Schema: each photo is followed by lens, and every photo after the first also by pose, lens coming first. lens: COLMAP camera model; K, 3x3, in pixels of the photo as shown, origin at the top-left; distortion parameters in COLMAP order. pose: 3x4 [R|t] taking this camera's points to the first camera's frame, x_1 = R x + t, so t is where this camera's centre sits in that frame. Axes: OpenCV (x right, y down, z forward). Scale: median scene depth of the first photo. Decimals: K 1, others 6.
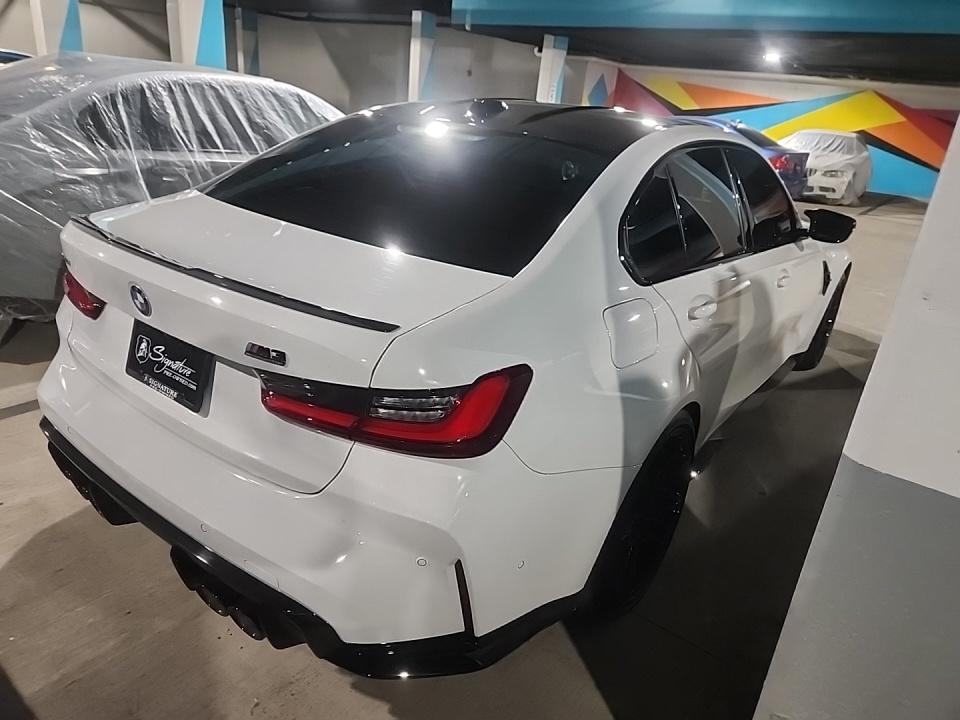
lens RADIAL K [[641.0, 0, 480.0], [0, 641.0, 360.0], [0, 0, 1]] dist [0.054531, -0.060115]
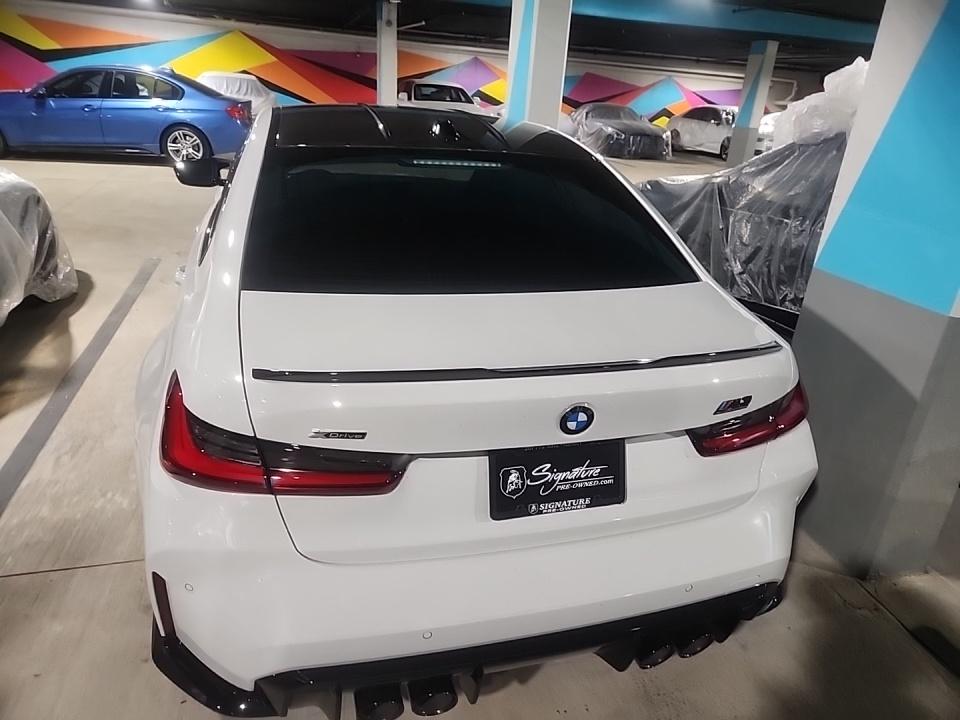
lens RADIAL K [[641.0, 0, 480.0], [0, 641.0, 360.0], [0, 0, 1]] dist [0.054531, -0.060115]
pose [[0.588071, -0.354337, 0.727061, -0.127312], [0.282718, 0.932277, 0.225678, -0.042625], [-0.757788, 0.072838, 0.648422, 0.054317]]
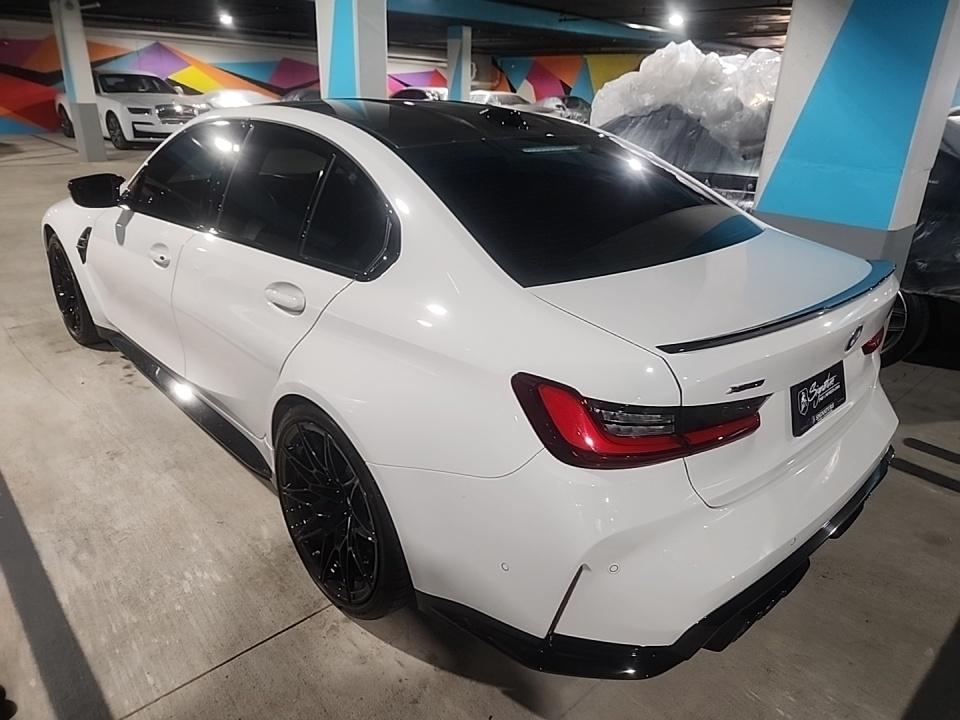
lens RADIAL K [[641.0, 0, 480.0], [0, 641.0, 360.0], [0, 0, 1]] dist [0.054531, -0.060115]
pose [[0.163687, -0.449716, 0.878044, -0.170305], [0.345311, 0.859862, 0.376030, -0.073536], [-0.924103, 0.241647, 0.296040, 0.132902]]
